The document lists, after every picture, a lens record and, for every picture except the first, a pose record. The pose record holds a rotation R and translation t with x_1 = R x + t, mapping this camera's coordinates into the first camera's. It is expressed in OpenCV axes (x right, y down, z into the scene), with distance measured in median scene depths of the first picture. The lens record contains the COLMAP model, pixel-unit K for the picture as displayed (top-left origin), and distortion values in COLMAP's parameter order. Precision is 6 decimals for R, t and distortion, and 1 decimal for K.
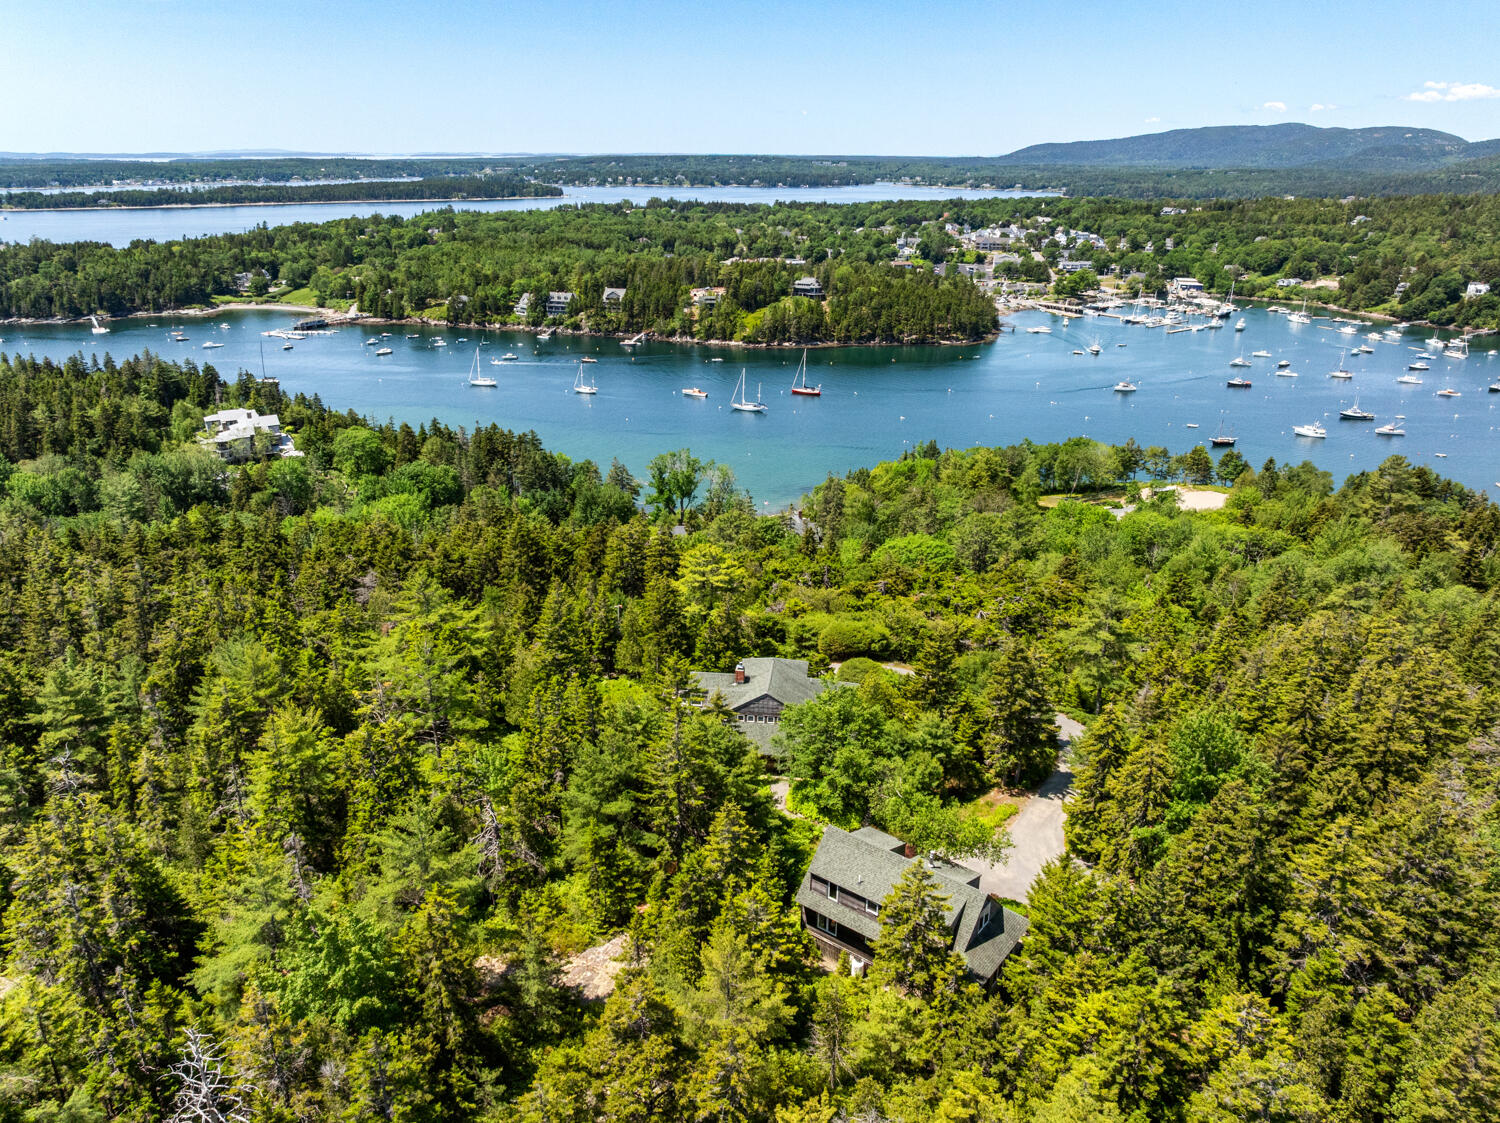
lens RADIAL K [[1073.1, 0, 750.0], [0, 1073.1, 561.5], [0, 0, 1]] dist [-0.038284, 0.003529]
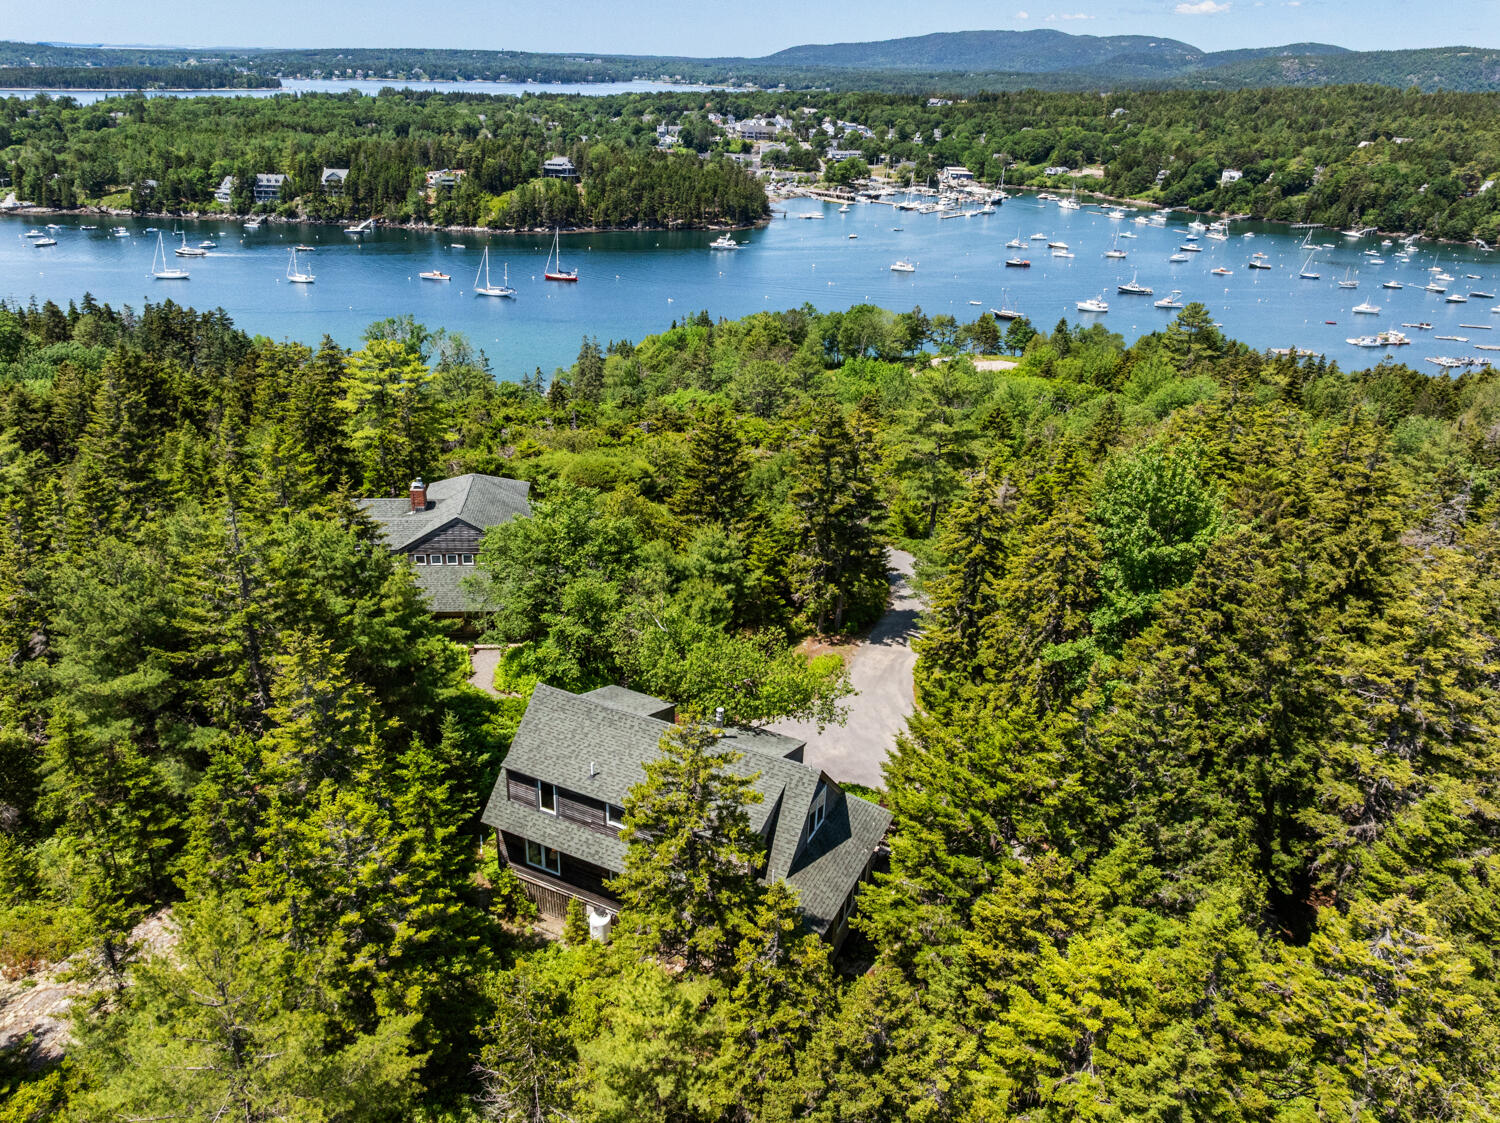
lens RADIAL K [[1106.9, 0, 750.0], [0, 1106.9, 561.5], [0, 0, 1]] dist [-0.028411, -0.007710]
pose [[0.978473, -0.062080, 0.196815, 0.055827], [0.049059, 0.996315, 0.070359, 0.112539], [-0.200457, -0.059189, 0.977913, 0.315934]]
